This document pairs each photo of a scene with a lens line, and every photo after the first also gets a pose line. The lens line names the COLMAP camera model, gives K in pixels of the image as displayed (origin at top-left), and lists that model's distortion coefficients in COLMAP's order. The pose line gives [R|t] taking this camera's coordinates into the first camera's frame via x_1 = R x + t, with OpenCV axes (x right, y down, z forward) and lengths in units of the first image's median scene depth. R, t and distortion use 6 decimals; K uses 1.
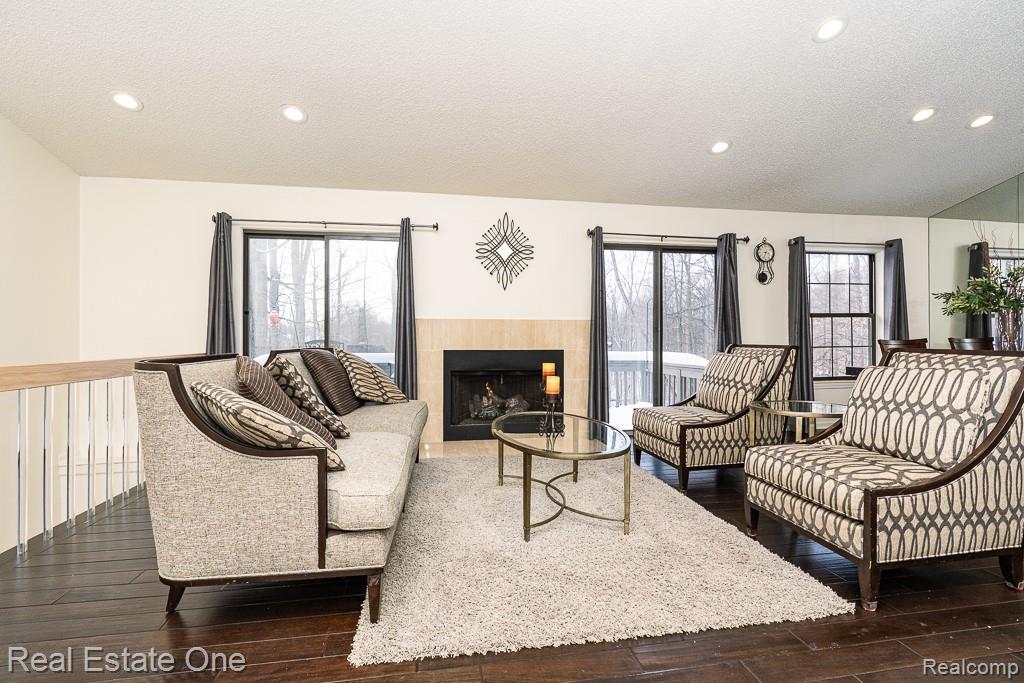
lens RADIAL K [[471.6, 0, 513.6], [0, 471.6, 340.0], [0, 0, 1]] dist [-0.002088, 0.004523]
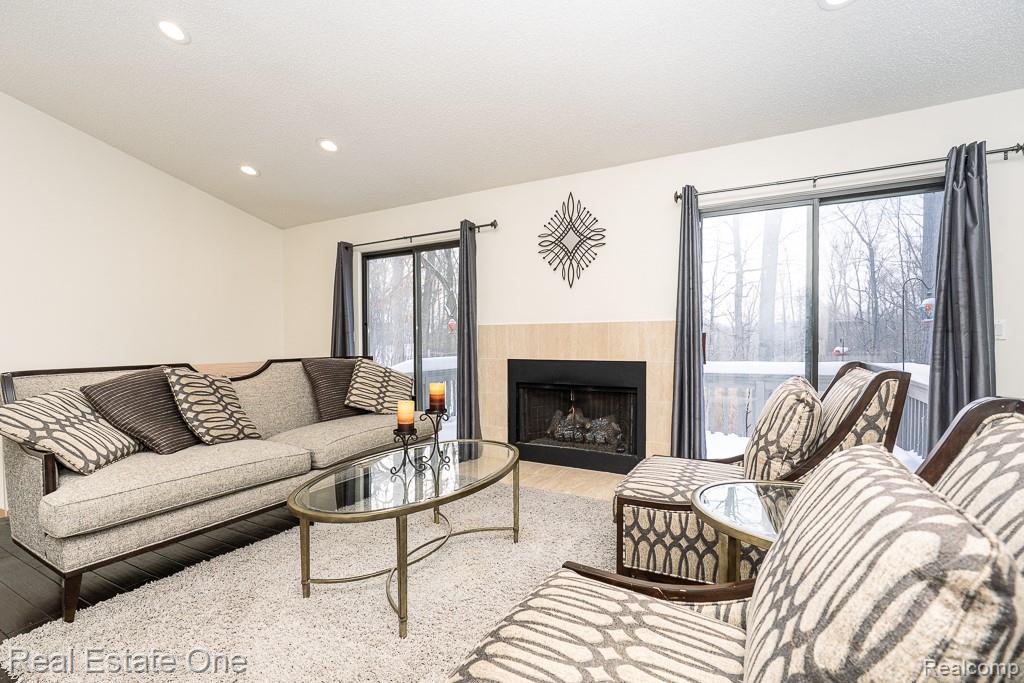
lens RADIAL K [[471.6, 0, 512.7], [0, 471.6, 345.5], [0, 0, 1]] dist [-0.002088, 0.004523]
pose [[0.772692, 0.003741, -0.634770, 0.430608], [0.003918, 0.999935, 0.010661, -0.013983], [0.634769, -0.010725, 0.772628, 0.301284]]
